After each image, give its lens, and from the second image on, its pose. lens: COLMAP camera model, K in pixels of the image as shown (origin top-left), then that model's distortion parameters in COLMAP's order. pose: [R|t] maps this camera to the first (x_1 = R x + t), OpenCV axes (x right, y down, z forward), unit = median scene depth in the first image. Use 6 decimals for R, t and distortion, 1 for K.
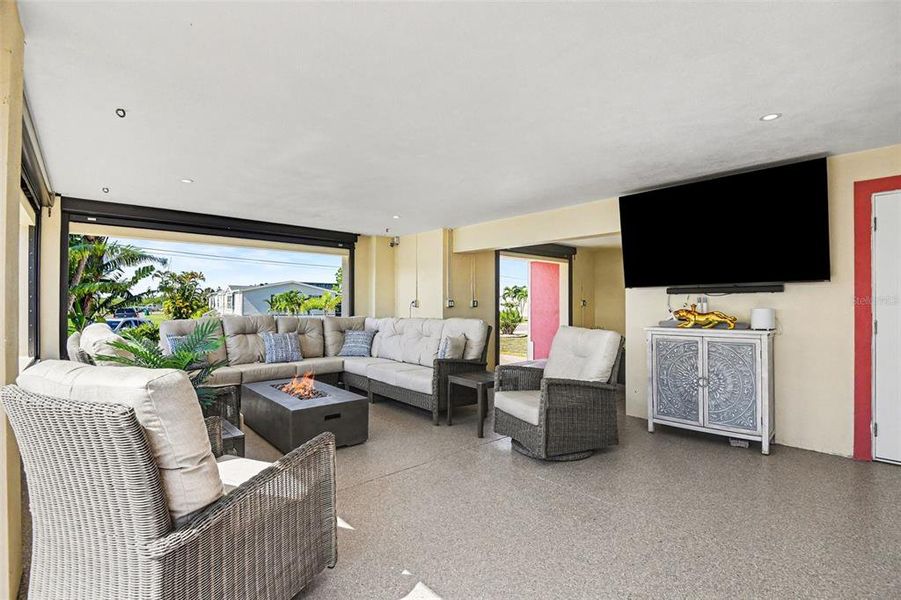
lens RADIAL K [[416.9, 0, 451.6], [0, 416.9, 304.6], [0, 0, 1]] dist [-0.020072, -0.007639]
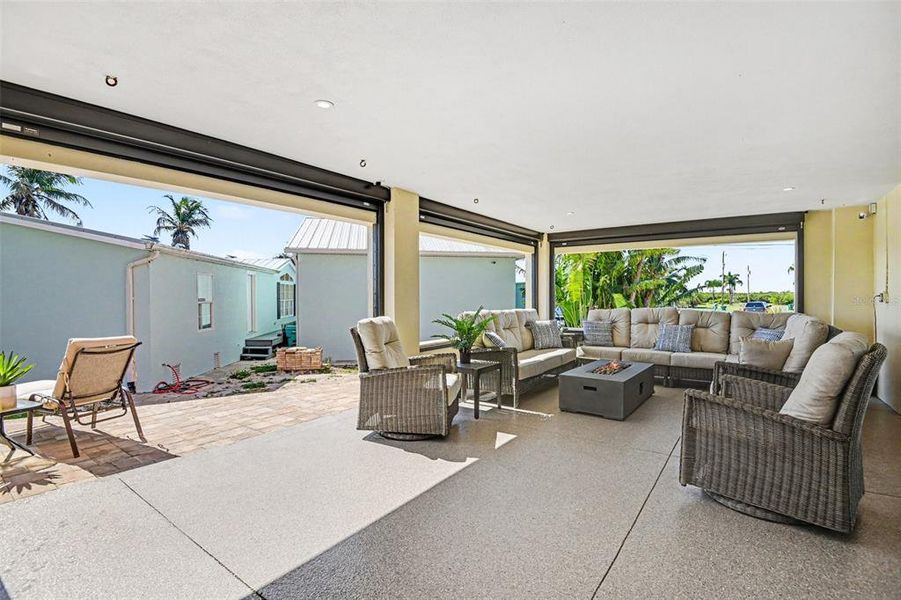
lens RADIAL K [[416.9, 0, 448.9], [0, 416.9, 299.1], [0, 0, 1]] dist [-0.020072, -0.007639]
pose [[0.206210, 0.003017, -0.978503, 0.534728], [-0.001261, 0.999995, 0.002818, -0.000366], [0.978507, 0.000653, 0.206213, 0.207766]]
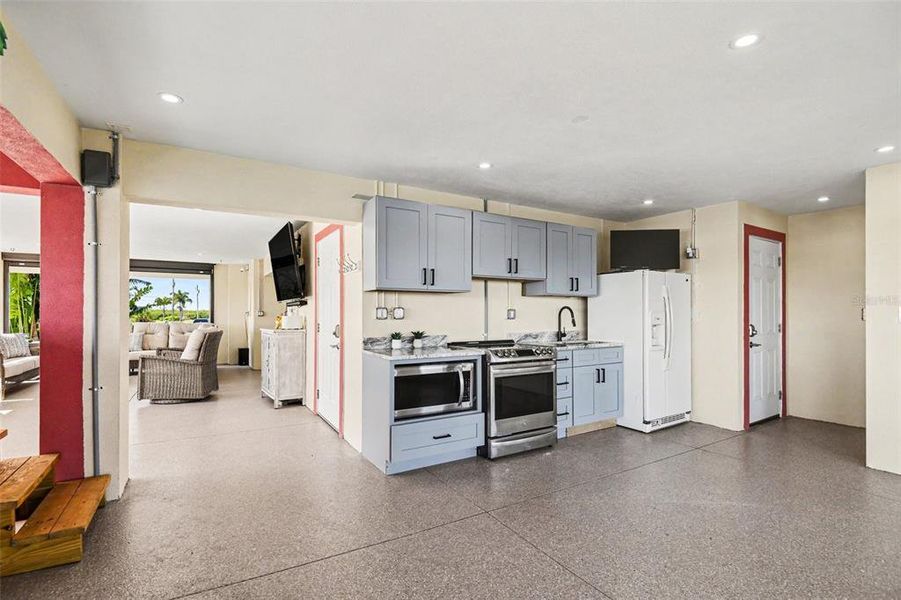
lens RADIAL K [[416.9, 0, 442.2], [0, 416.9, 313.4], [0, 0, 1]] dist [-0.020072, -0.007639]
pose [[0.979953, -0.002614, -0.199213, 1.050709], [0.001871, 0.999991, -0.003921, 0.004505], [0.199221, 0.003470, 0.979948, -0.268059]]
